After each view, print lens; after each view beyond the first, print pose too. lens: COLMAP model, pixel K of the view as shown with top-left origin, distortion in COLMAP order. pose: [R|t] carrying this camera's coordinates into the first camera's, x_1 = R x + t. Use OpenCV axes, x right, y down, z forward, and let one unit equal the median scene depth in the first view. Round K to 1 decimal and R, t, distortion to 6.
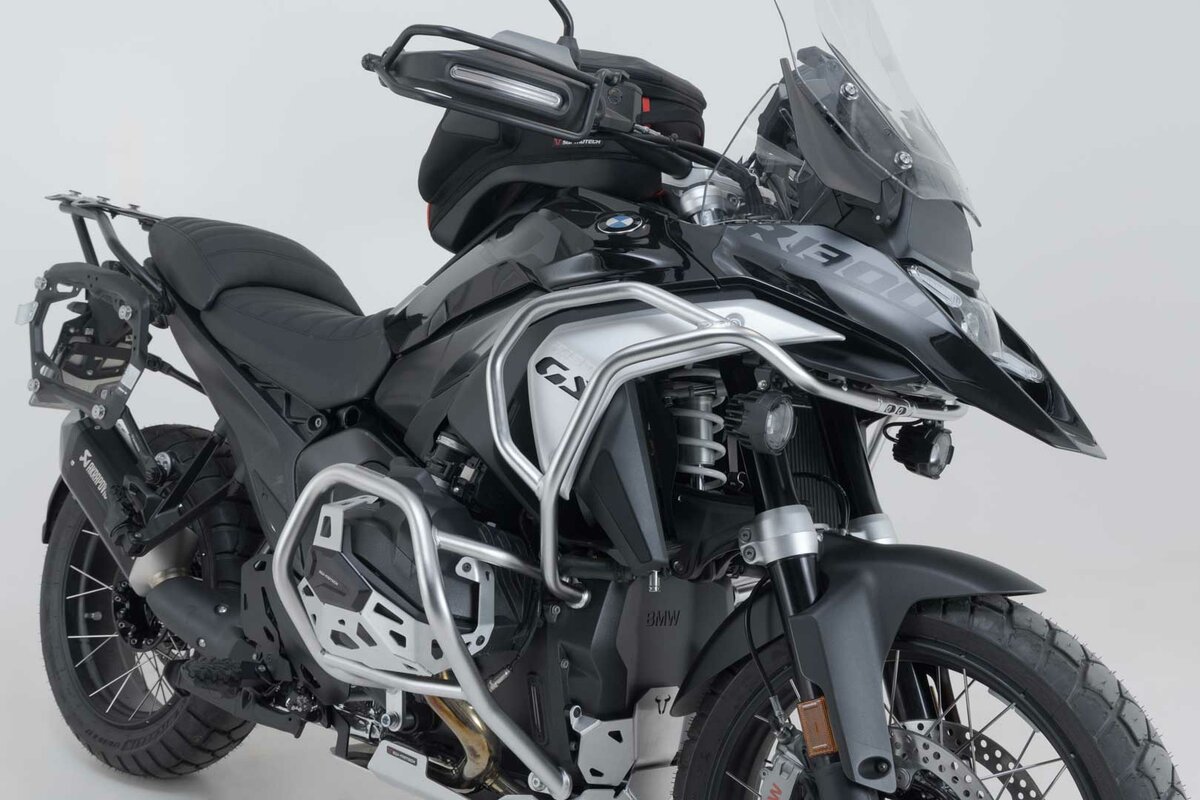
lens RADIAL K [[1494.5, 0, 606.4], [0, 1494.5, 403.5], [0, 0, 1]] dist [0.020776, 0.000000]
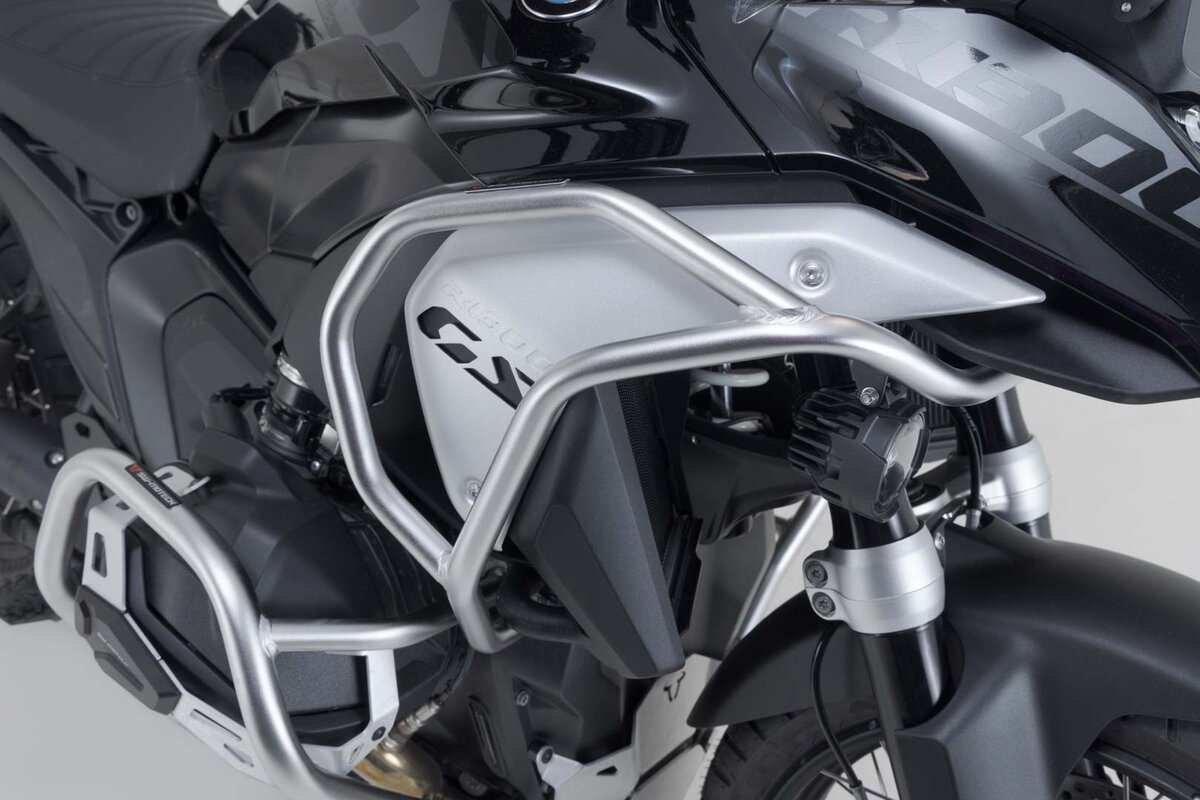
lens RADIAL K [[1324.1, 0, 618.0], [0, 1324.1, 426.1], [0, 0, 1]] dist [0.025677, 0.000000]
pose [[0.998510, -0.054357, 0.004824, 0.018550], [0.047562, 0.910203, 0.411423, -0.186027], [-0.026755, -0.410581, 0.911432, 0.593966]]
